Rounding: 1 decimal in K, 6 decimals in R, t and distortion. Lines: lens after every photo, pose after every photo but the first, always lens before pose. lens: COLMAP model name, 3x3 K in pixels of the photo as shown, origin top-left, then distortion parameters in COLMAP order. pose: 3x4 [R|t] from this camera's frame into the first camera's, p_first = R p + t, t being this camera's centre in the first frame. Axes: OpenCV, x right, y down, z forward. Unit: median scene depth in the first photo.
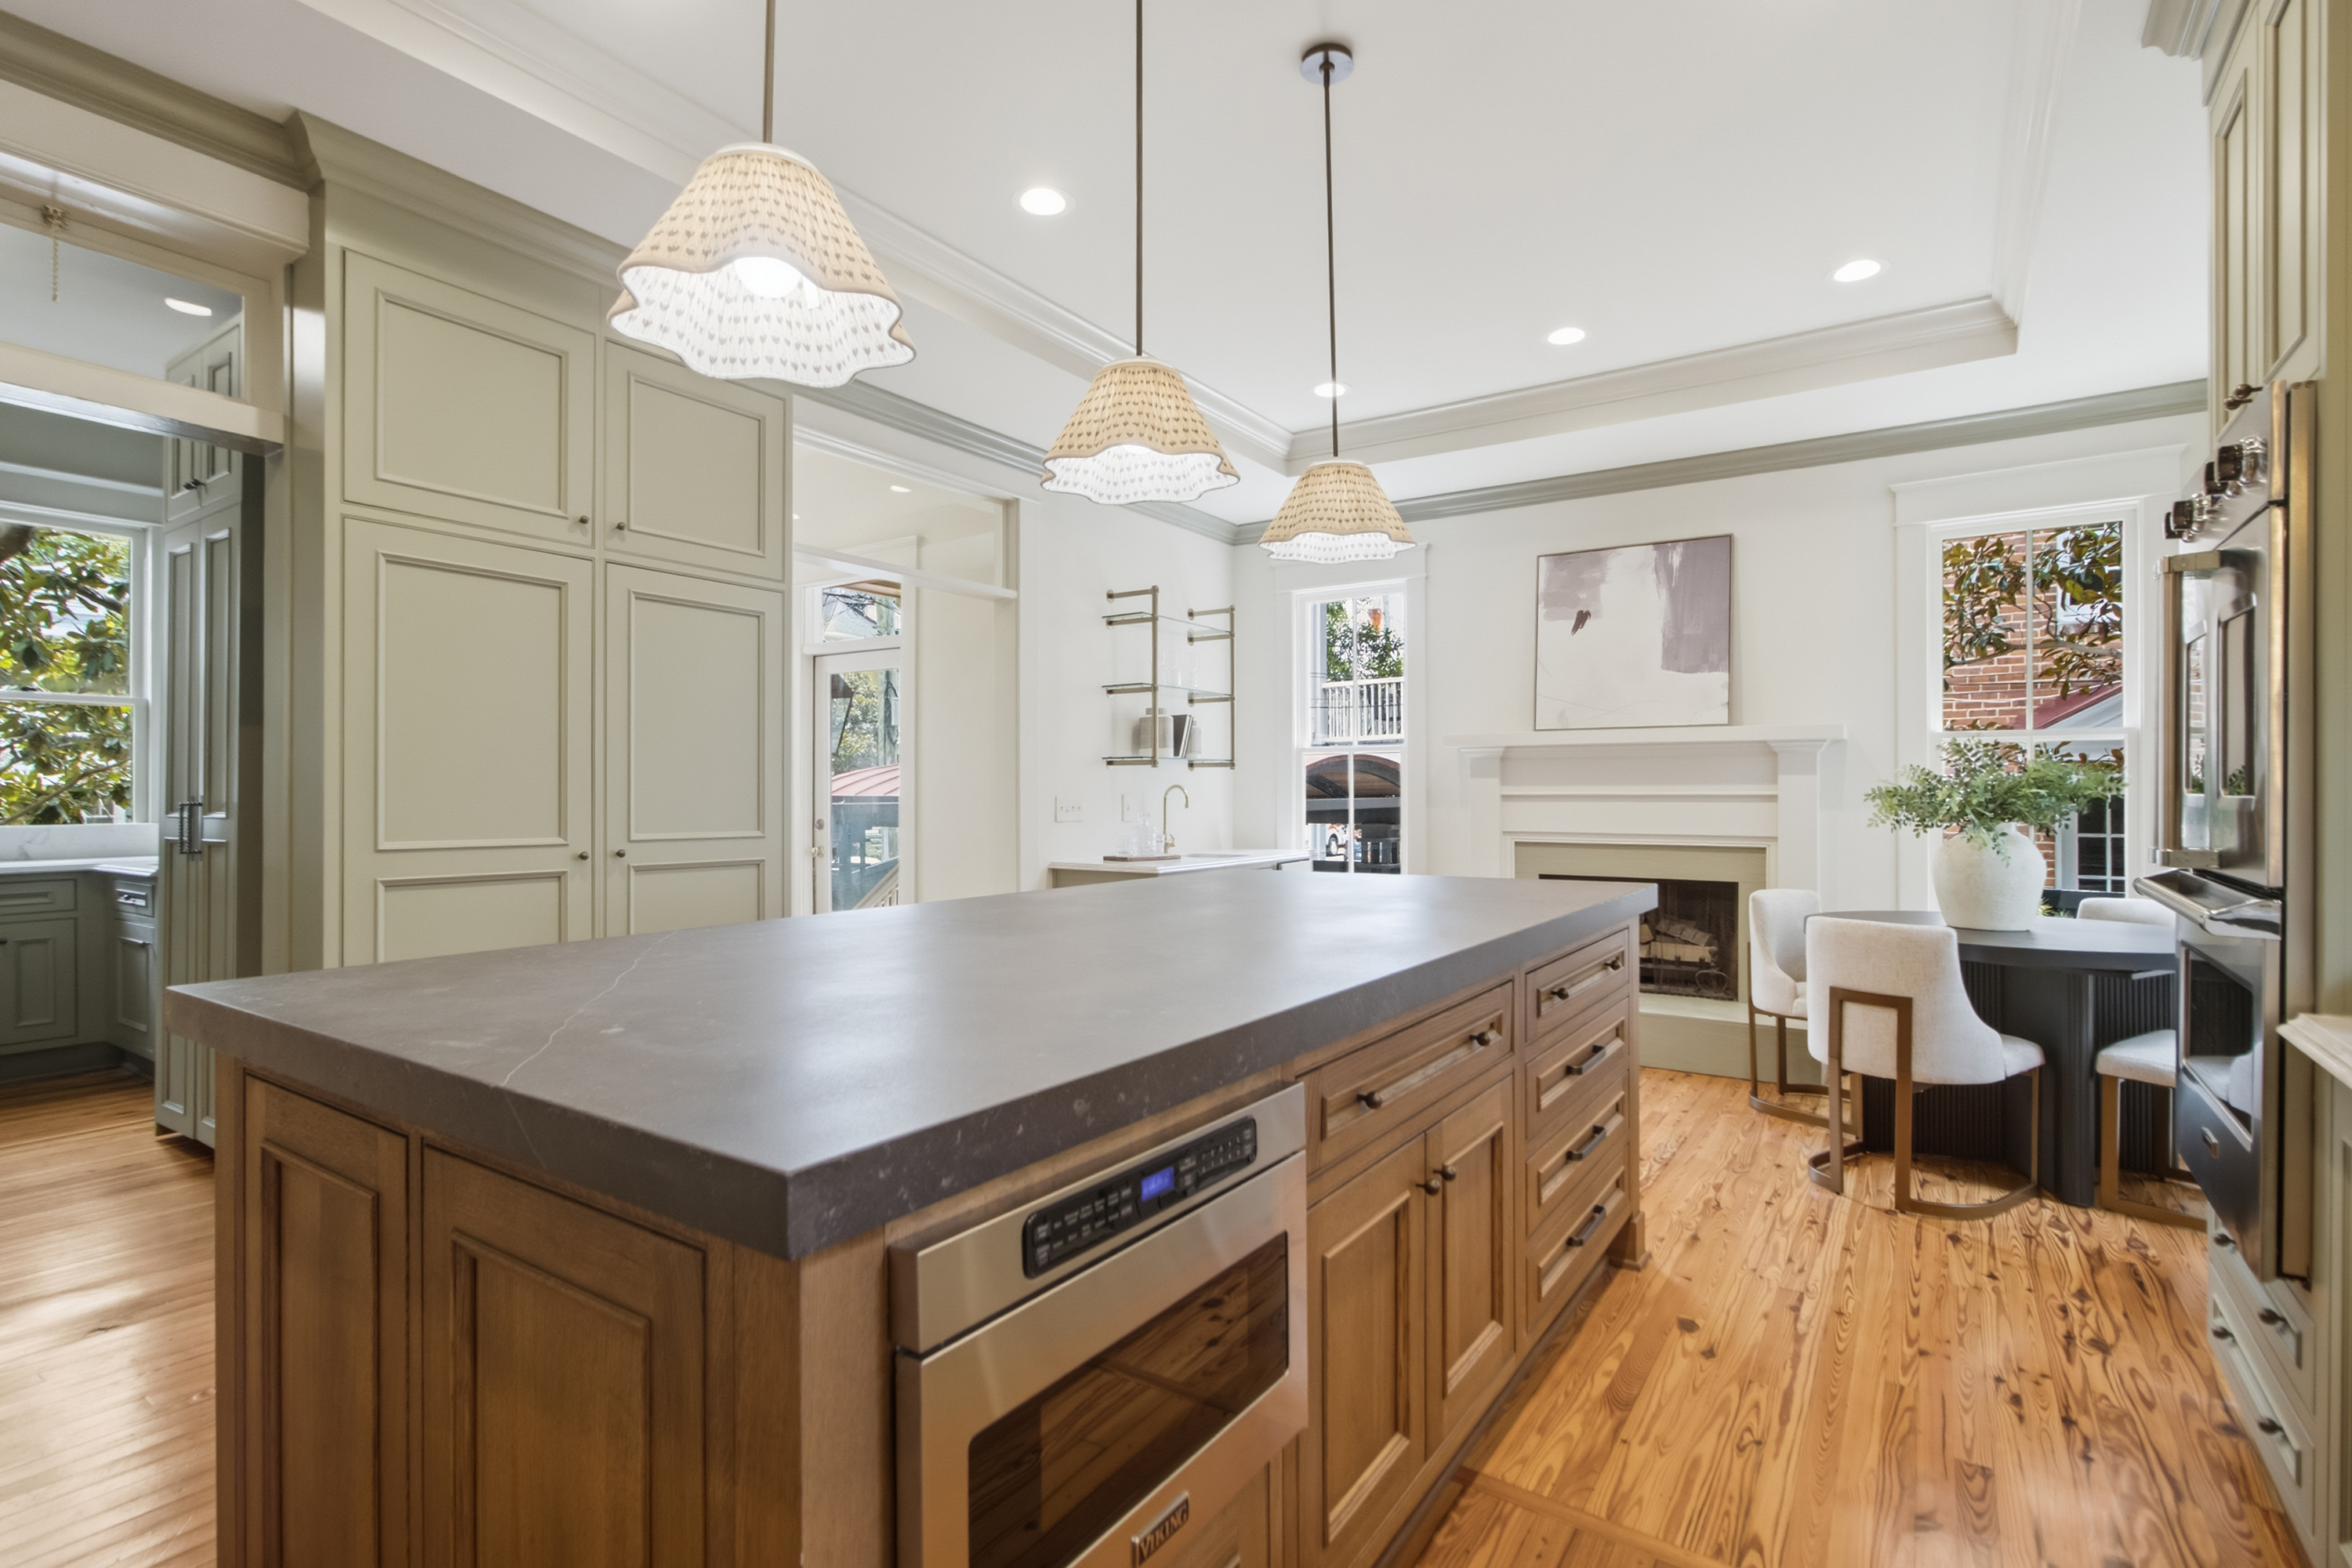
lens RADIAL K [[1136.2, 0, 1174.1], [0, 1136.2, 789.2], [0, 0, 1]] dist [-0.020561, 0.016044]
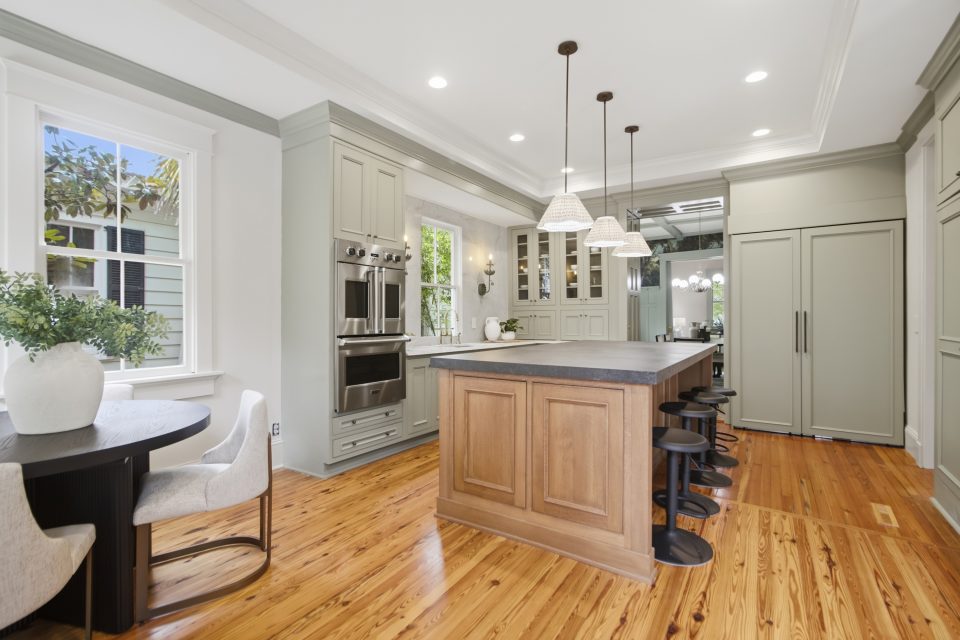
lens RADIAL K [[442.1, 0, 473.0], [0, 442.1, 320.9], [0, 0, 1]] dist [-0.019877, 0.011864]
pose [[-0.999997, 0.002331, -0.000959, 0.183442], [0.002324, 0.999973, 0.006953, 0.001595], [0.000975, 0.006951, -0.999975, 1.025665]]
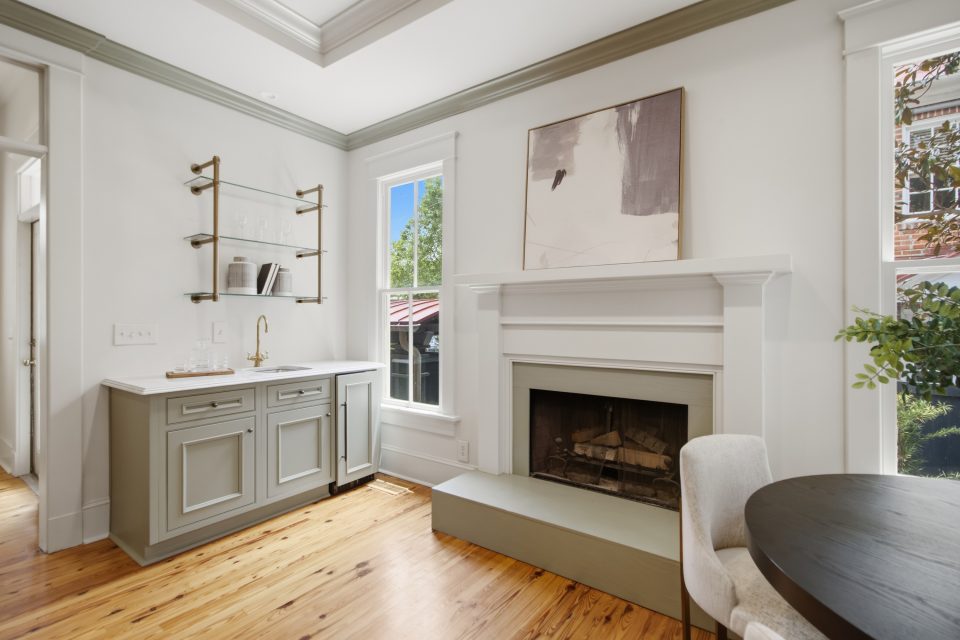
lens RADIAL K [[455.7, 0, 475.7], [0, 455.7, 316.4], [0, 0, 1]] dist [-0.000861, 0.000817]
pose [[0.999299, 0.001720, -0.037402, 0.299745], [-0.001825, 0.999994, -0.002795, -0.001623], [0.037397, 0.002861, 0.999296, 0.533942]]
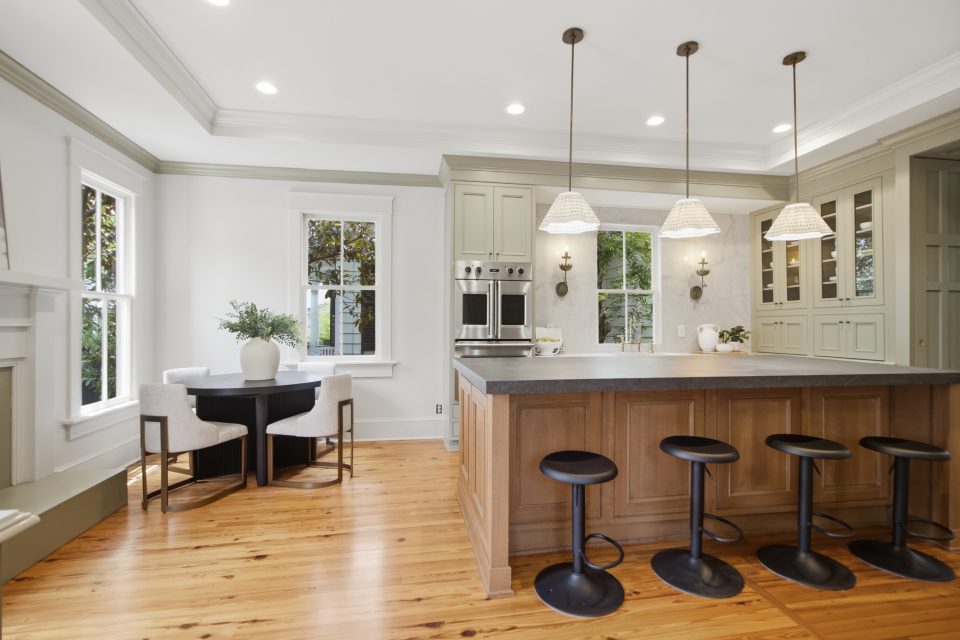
lens RADIAL K [[442.1, 0, 473.0], [0, 442.1, 320.9], [0, 0, 1]] dist [-0.019877, 0.011864]
pose [[-0.684137, 0.007054, 0.729320, -0.211008], [-0.001673, 0.999935, -0.011241, 0.003769], [-0.729352, -0.008910, -0.684081, 0.918027]]
